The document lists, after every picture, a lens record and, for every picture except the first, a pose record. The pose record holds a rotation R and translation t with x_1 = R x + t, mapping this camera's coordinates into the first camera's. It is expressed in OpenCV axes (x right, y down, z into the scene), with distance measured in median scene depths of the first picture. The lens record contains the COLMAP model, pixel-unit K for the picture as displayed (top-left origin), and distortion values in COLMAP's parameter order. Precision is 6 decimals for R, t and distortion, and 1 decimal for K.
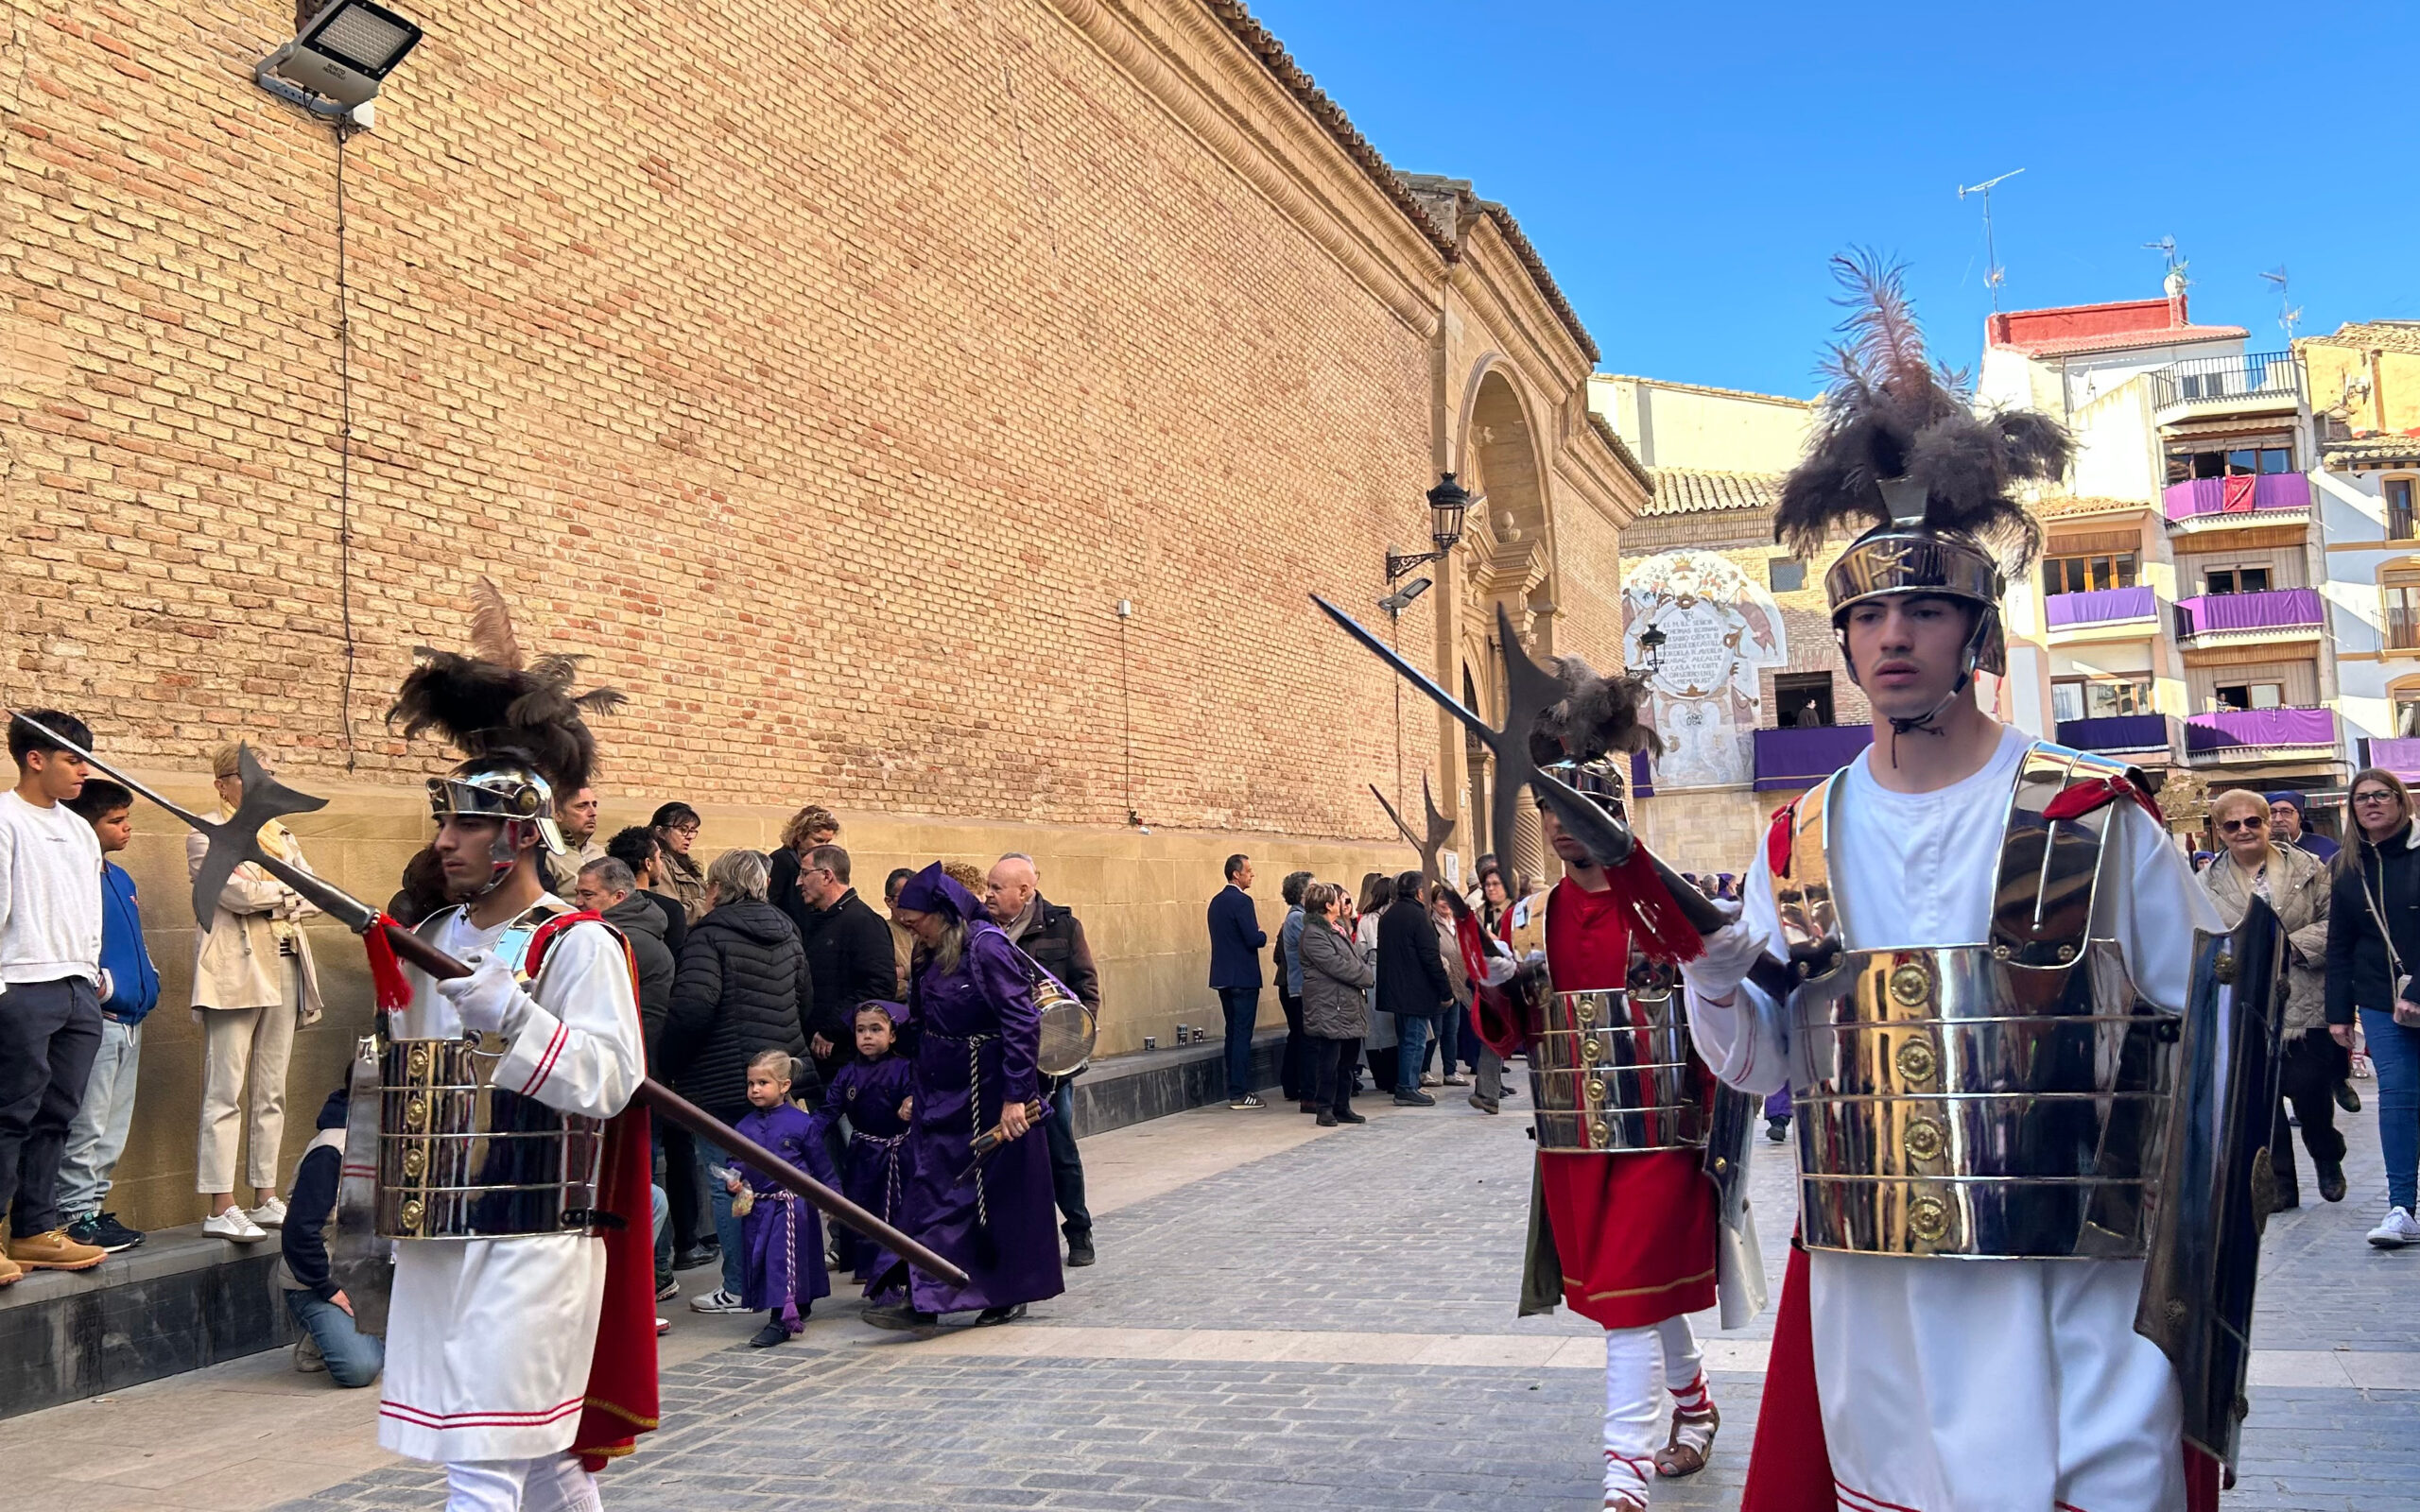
lens RADIAL K [[2027.0, 0, 1210.0], [0, 2027.0, 756.0], [0, 0, 1]] dist [0.084649, -0.099408]
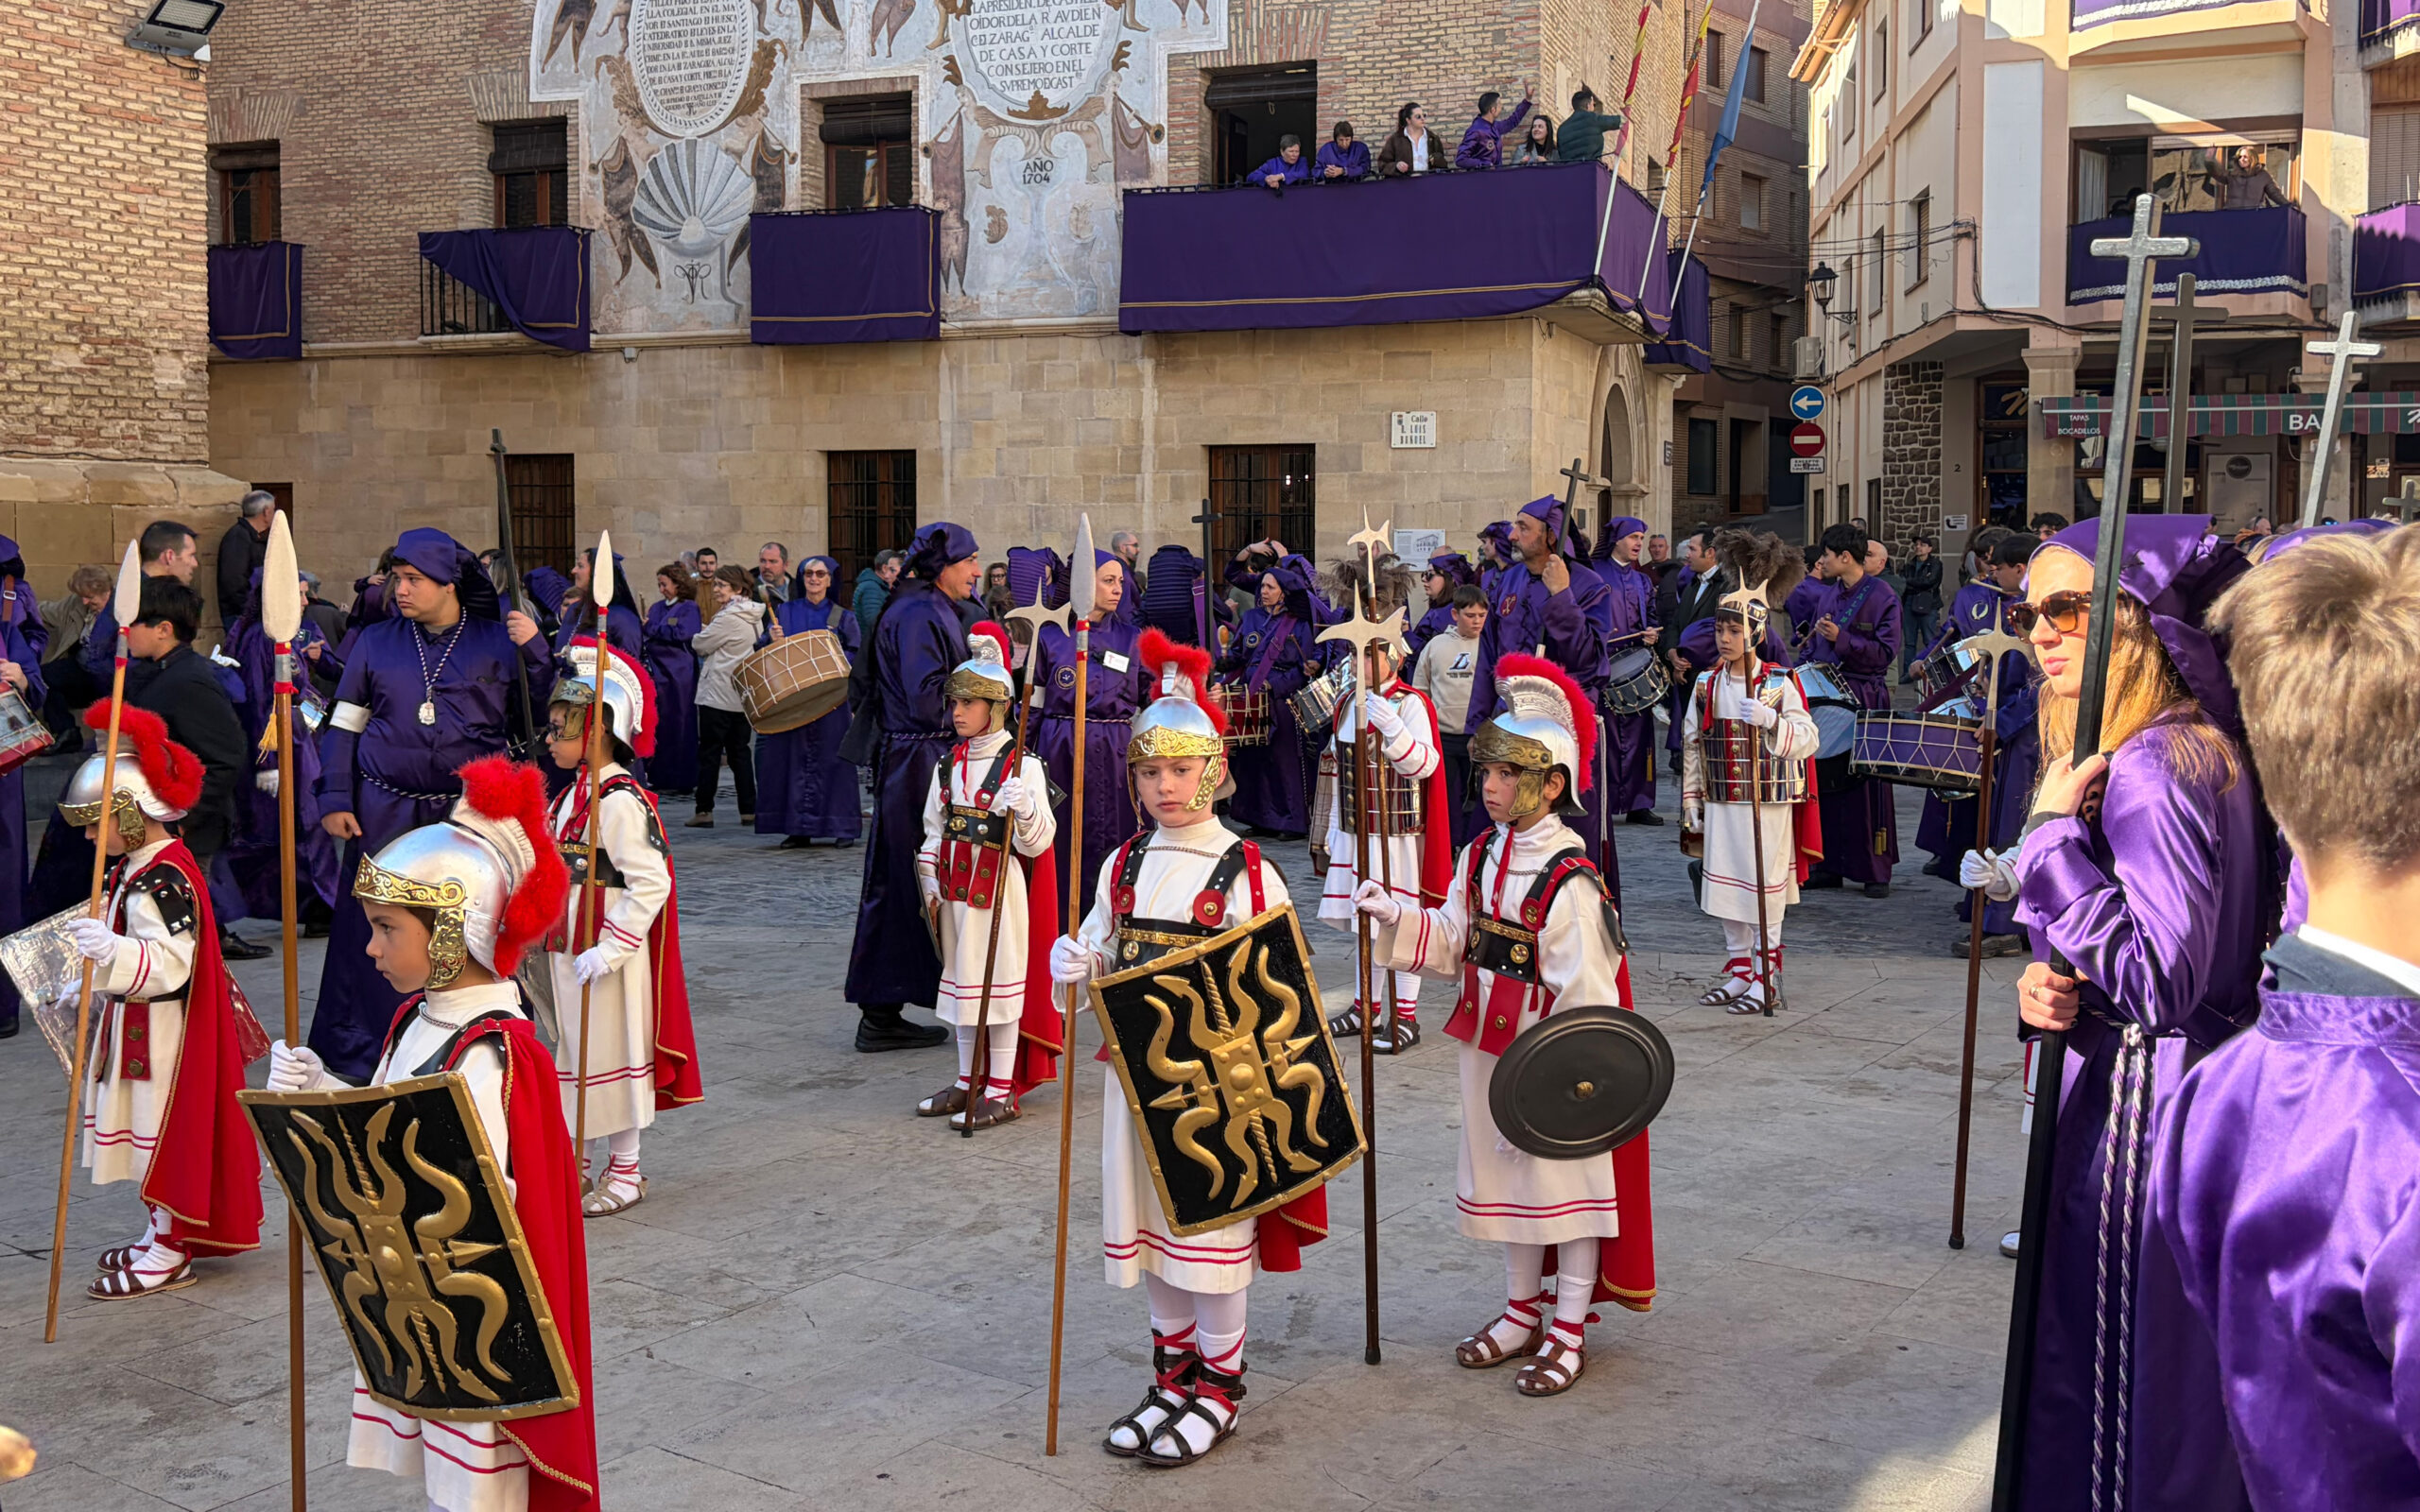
lens RADIAL K [[2264.9, 0, 1204.6], [0, 2264.9, 618.0], [0, 0, 1]] dist [0.087340, -0.088866]
pose [[0.973474, 0.068595, -0.218274, 1.622891], [-0.040544, 0.990620, 0.130493, 0.054952], [0.225178, -0.118182, 0.967123, 2.102293]]
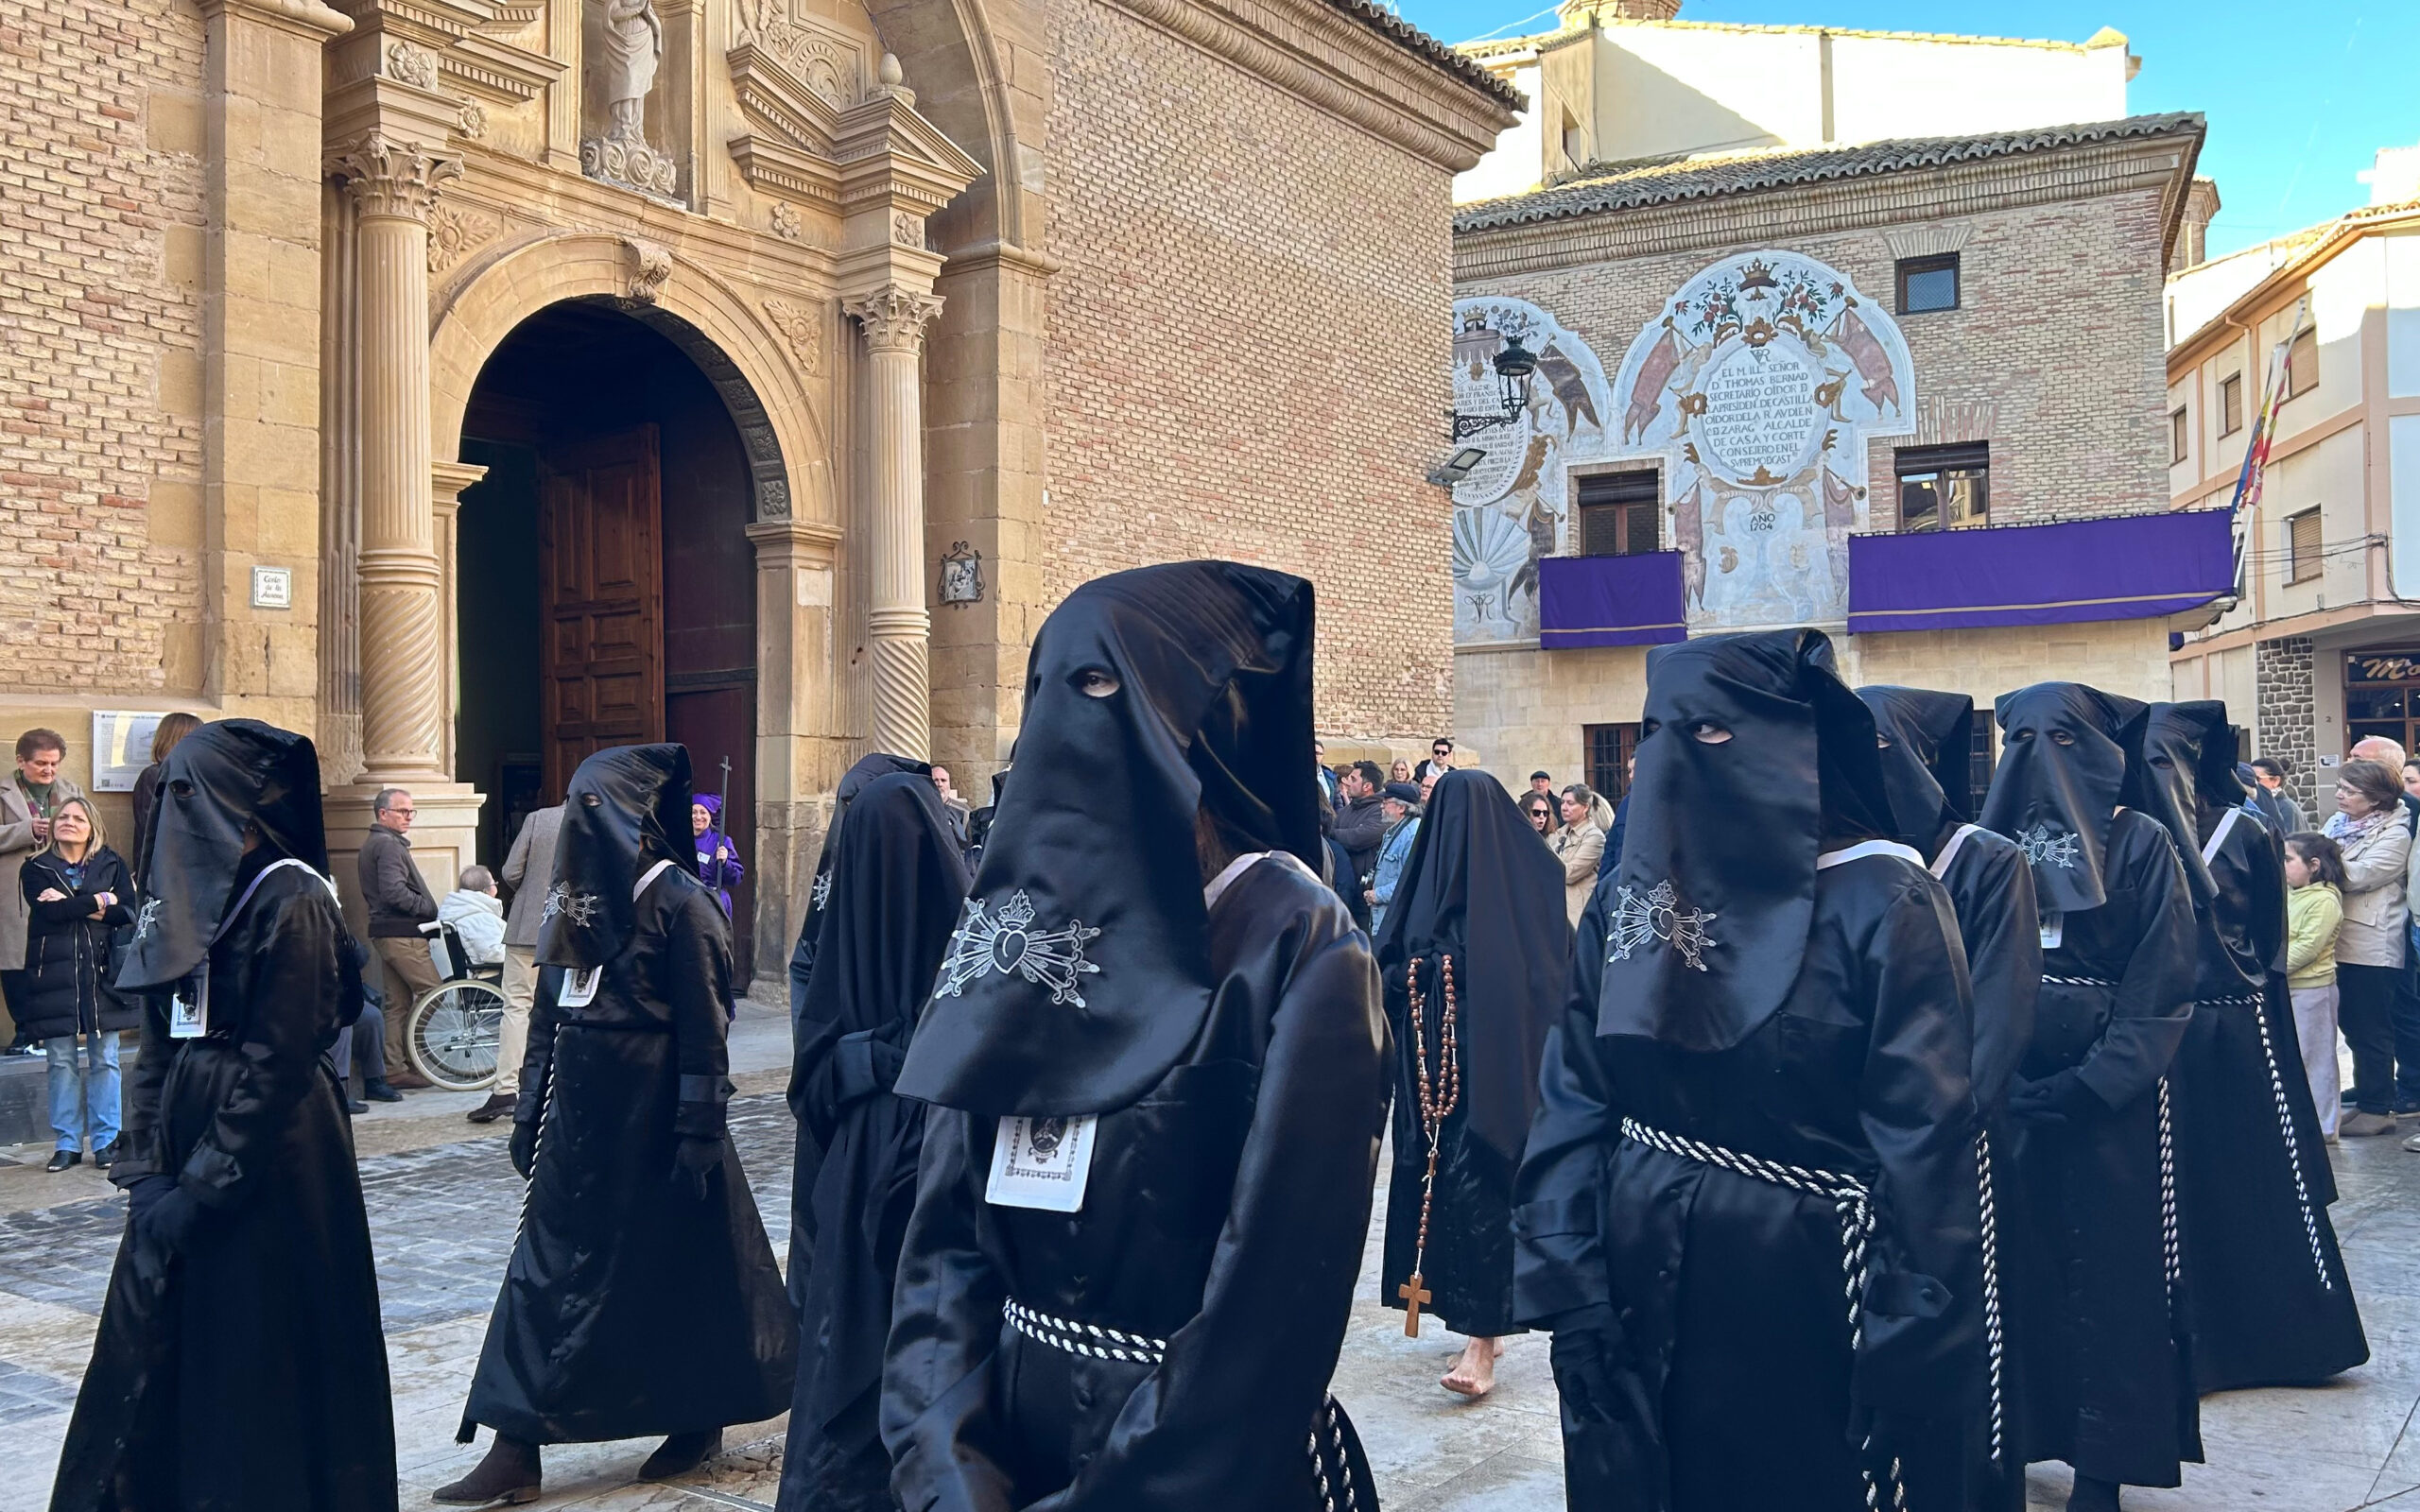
lens RADIAL K [[1998.3, 0, 1210.0], [0, 1998.3, 756.0], [0, 0, 1]] dist [0.050302, -0.068744]
pose [[0.962848, 0.032797, -0.268045, 1.003824], [-0.013424, 0.997183, 0.073793, 0.046316], [0.269710, -0.067454, 0.960576, 1.437369]]
